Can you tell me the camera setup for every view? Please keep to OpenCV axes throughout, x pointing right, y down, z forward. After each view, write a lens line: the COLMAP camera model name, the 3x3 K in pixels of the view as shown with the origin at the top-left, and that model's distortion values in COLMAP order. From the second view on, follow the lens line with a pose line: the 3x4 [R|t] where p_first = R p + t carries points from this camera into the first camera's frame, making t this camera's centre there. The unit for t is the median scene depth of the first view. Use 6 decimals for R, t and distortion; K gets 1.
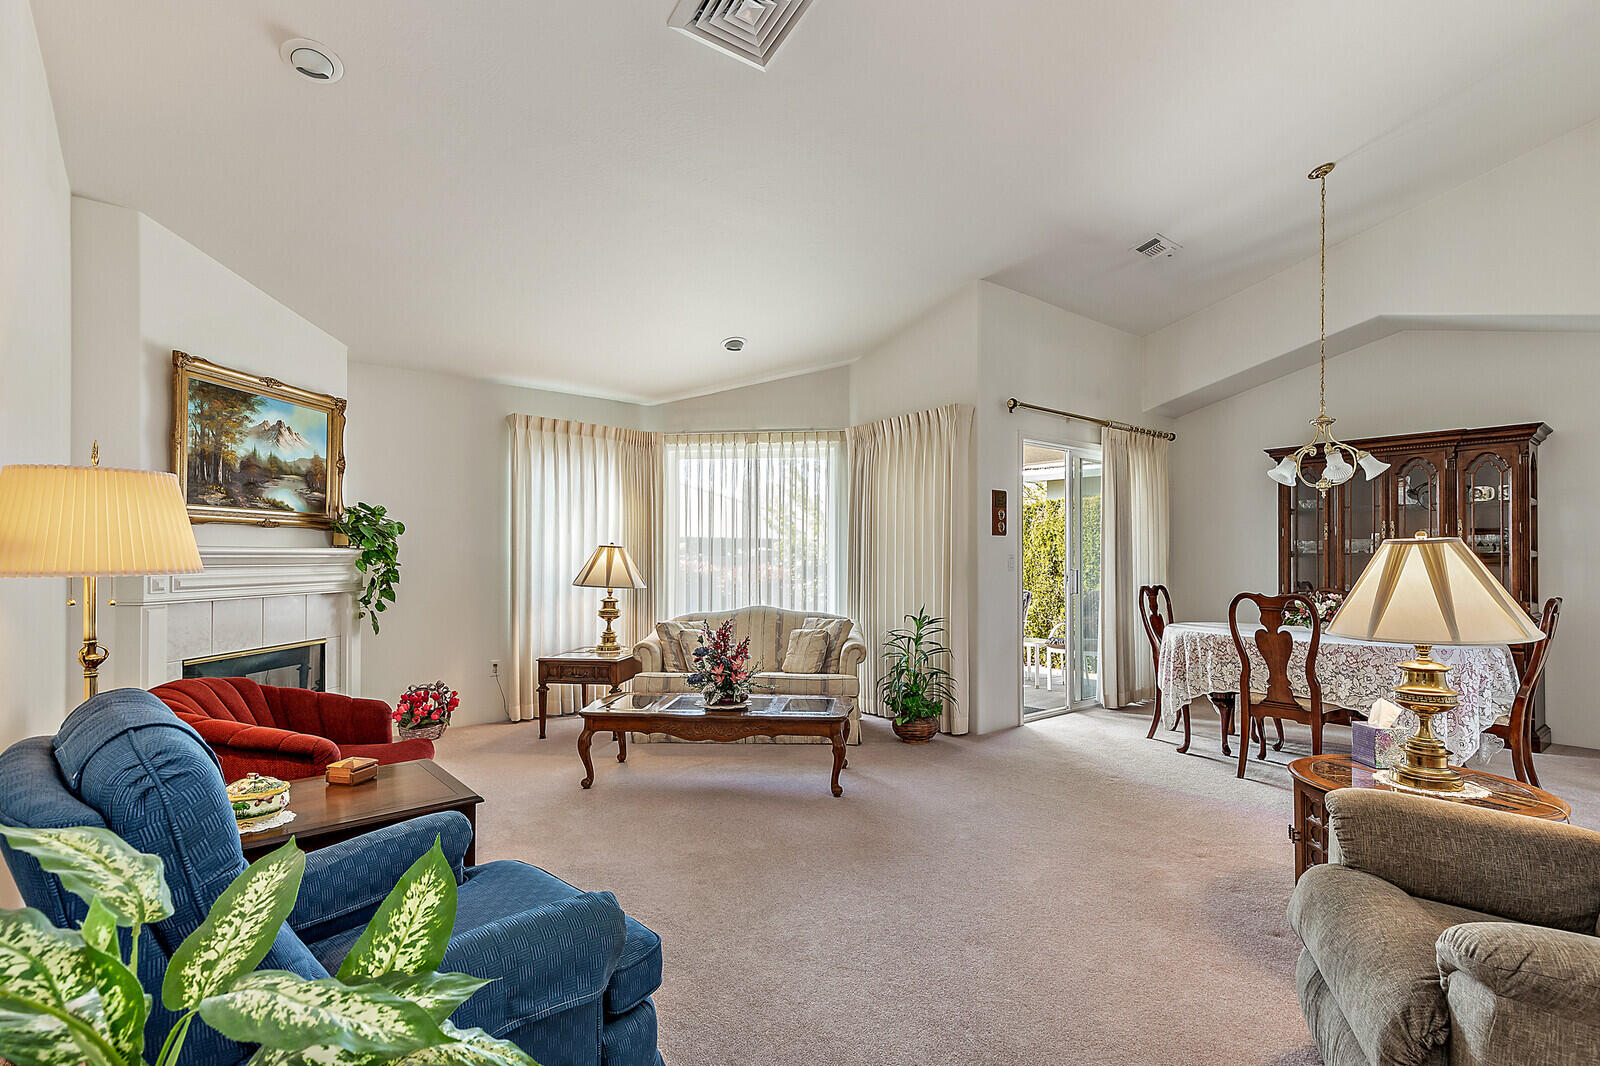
lens RADIAL K [[760.0, 0, 821.6], [0, 760.0, 552.2], [0, 0, 1]] dist [0.006669, -0.001558]
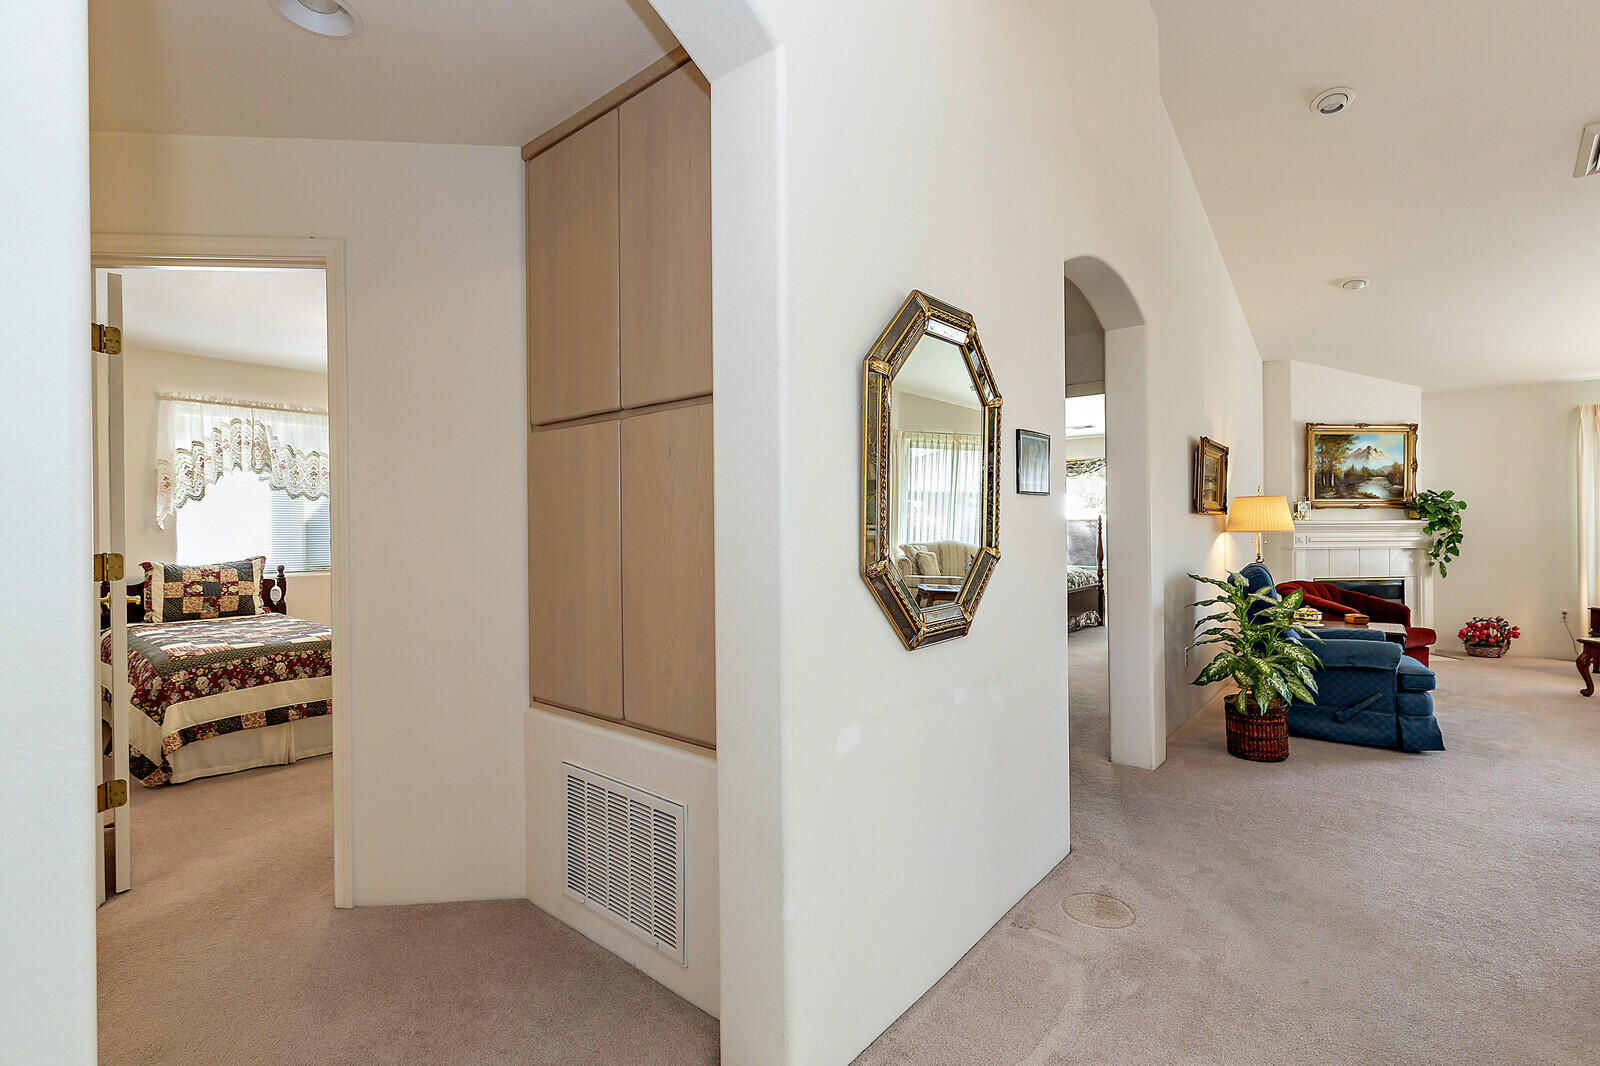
lens RADIAL K [[730.3, 0, 785.1], [0, 730.3, 527.4], [0, 0, 1]] dist [-0.001891, 0.001361]
pose [[0.174304, -0.003748, -0.984685, 0.606579], [0.011185, 0.999936, -0.001826, -0.001518], [0.984628, -0.010695, 0.174334, -0.520427]]
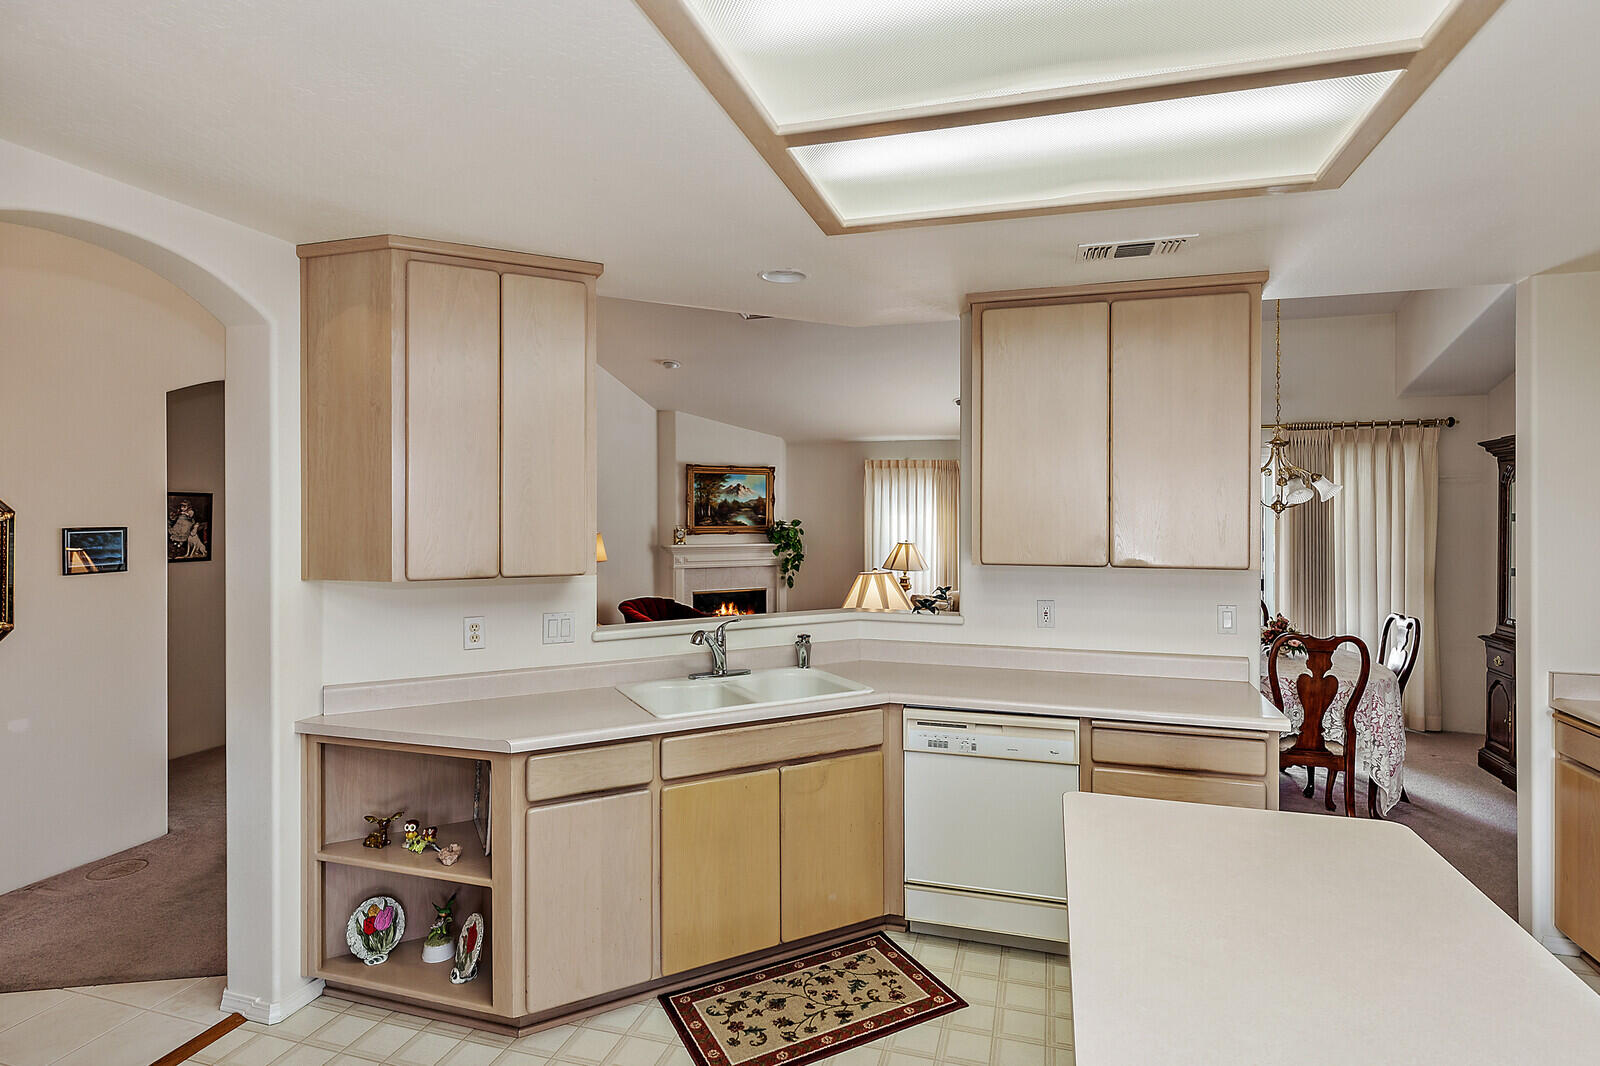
lens RADIAL K [[825.1, 0, 807.3], [0, 825.1, 516.4], [0, 0, 1]] dist [-0.008281, -0.002765]
pose [[0.565496, 0.000118, -0.824751, 1.168552], [0.004754, 0.999983, 0.003403, -0.079691], [0.824738, -0.005846, 0.565485, -0.128177]]
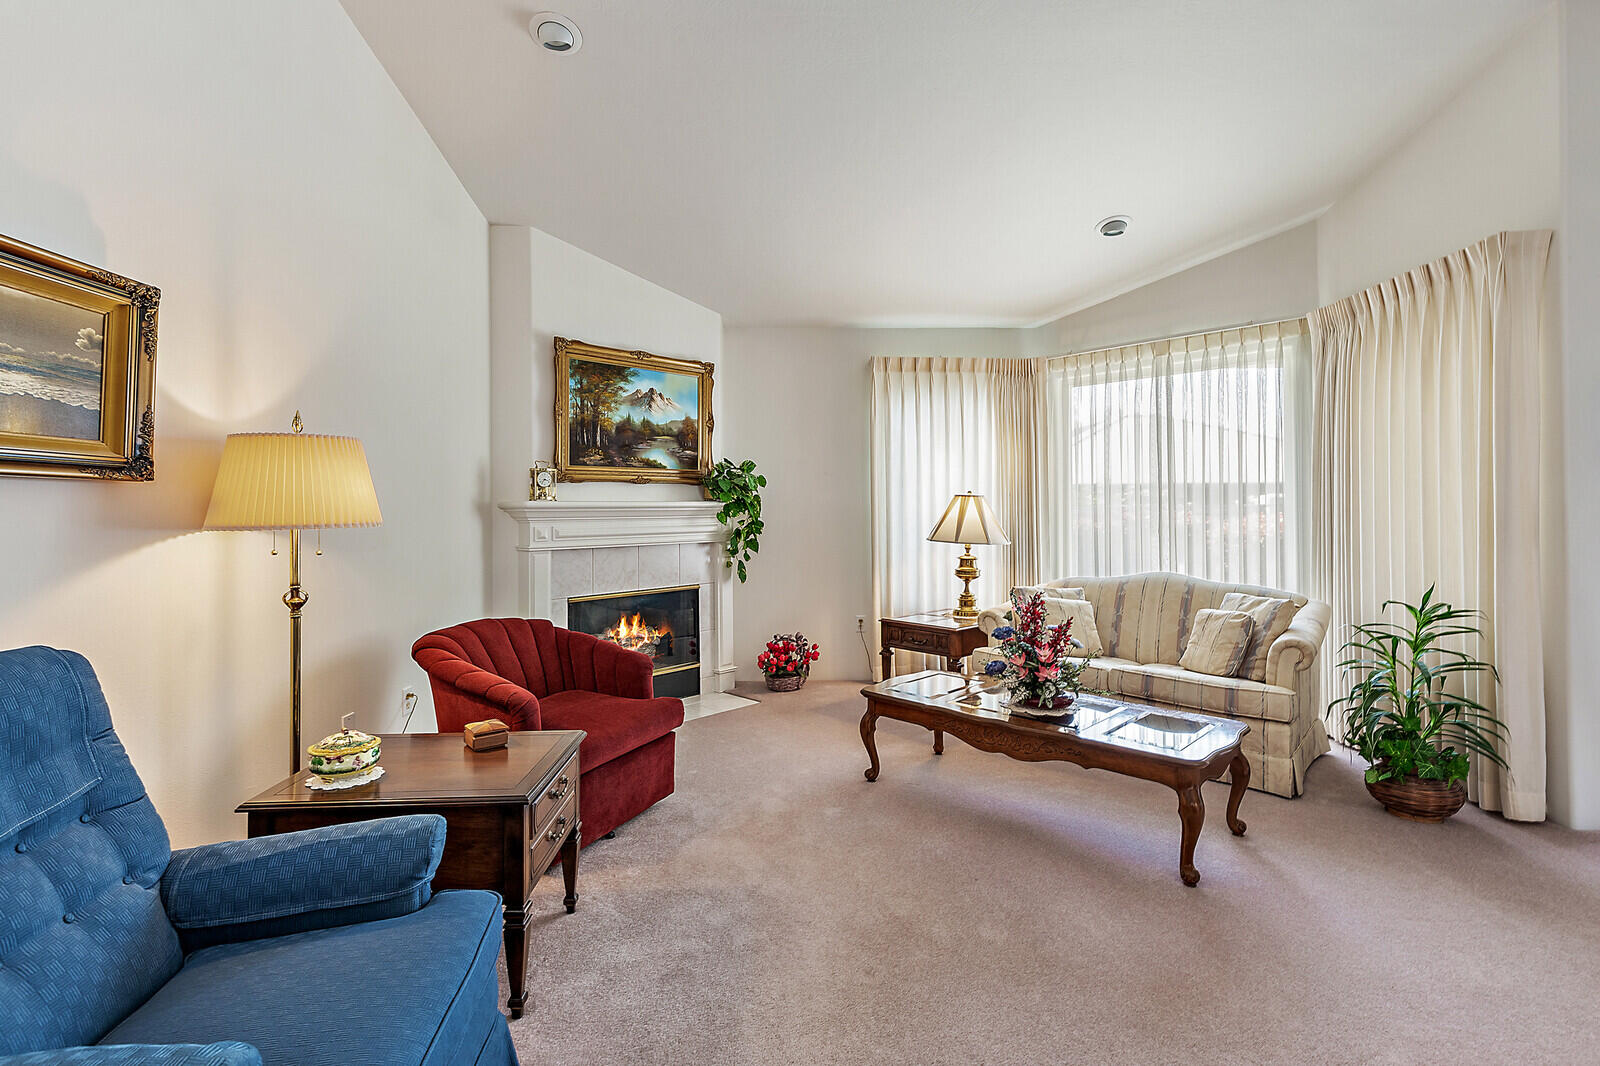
lens RADIAL K [[760.0, 0, 796.3], [0, 760.0, 499.2], [0, 0, 1]] dist [0.006669, -0.001558]
pose [[0.769841, -0.013716, -0.638089, 0.146062], [0.011468, 0.999905, -0.007657, 0.001382], [0.638133, -0.001423, 0.769925, 0.250079]]
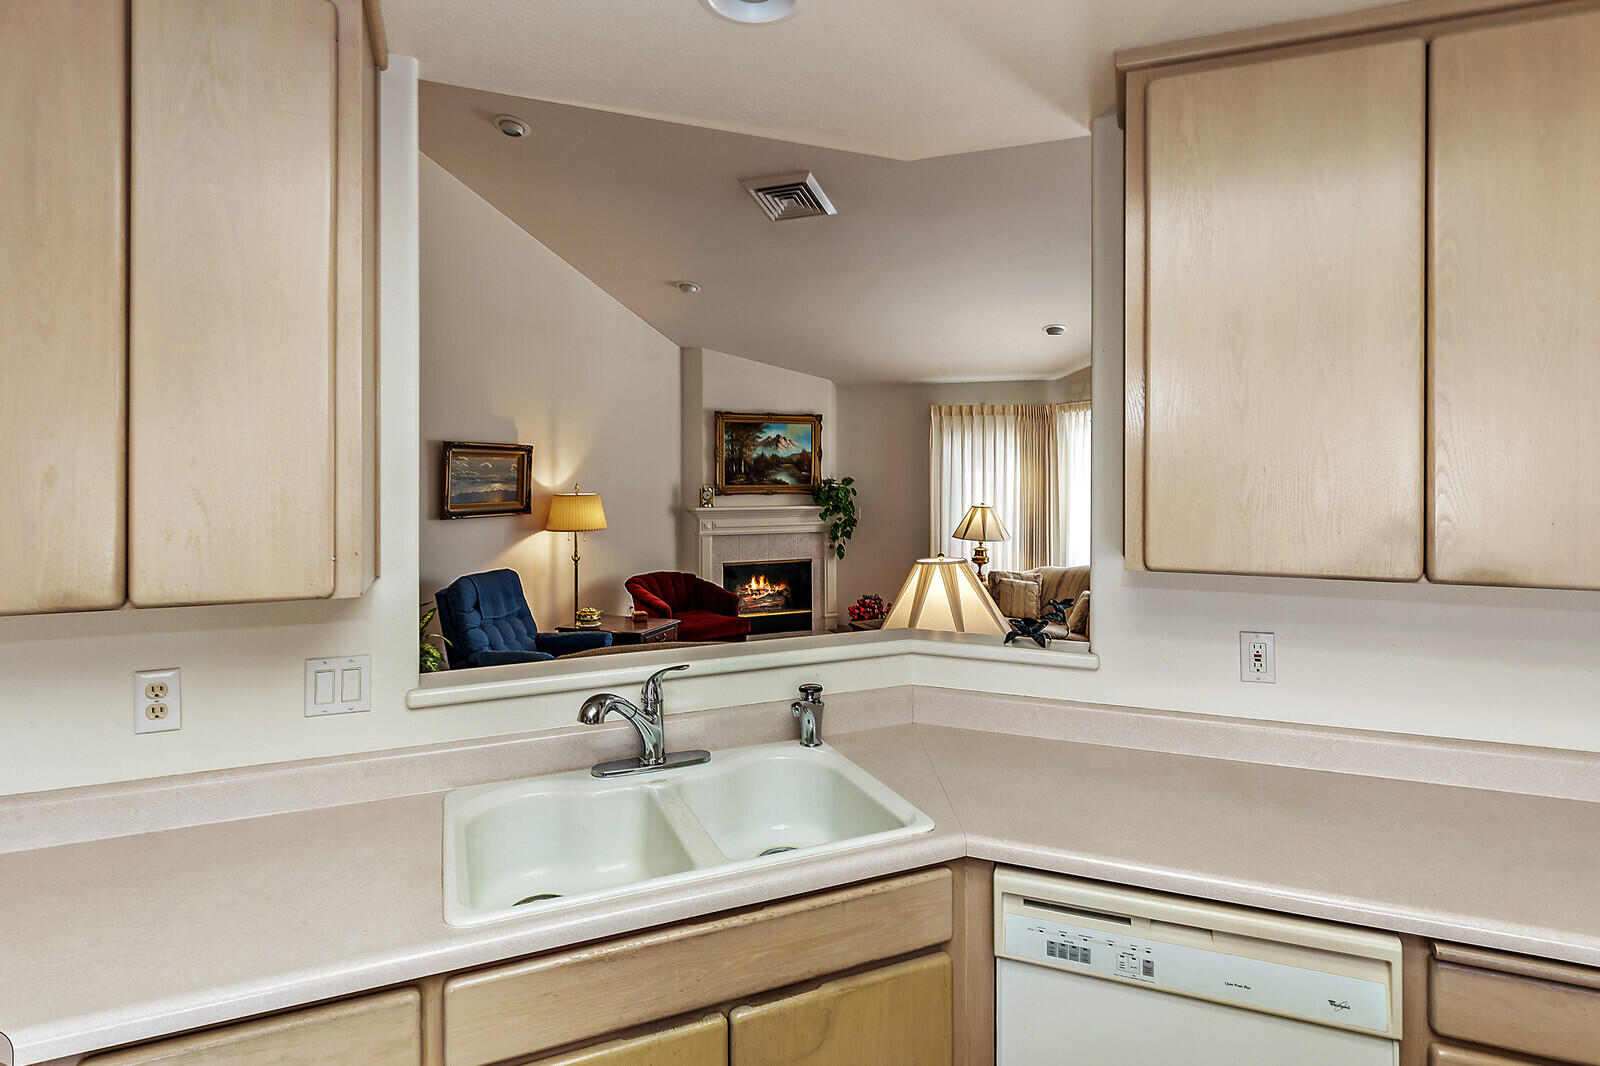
lens RADIAL K [[825.1, 0, 791.1], [0, 825.1, 472.0], [0, 0, 1]] dist [-0.008281, -0.002765]
pose [[0.478376, 0.000003, -0.878155, 0.900578], [0.004187, 0.999989, 0.002284, -0.080612], [0.878145, -0.004769, 0.478370, 0.093828]]
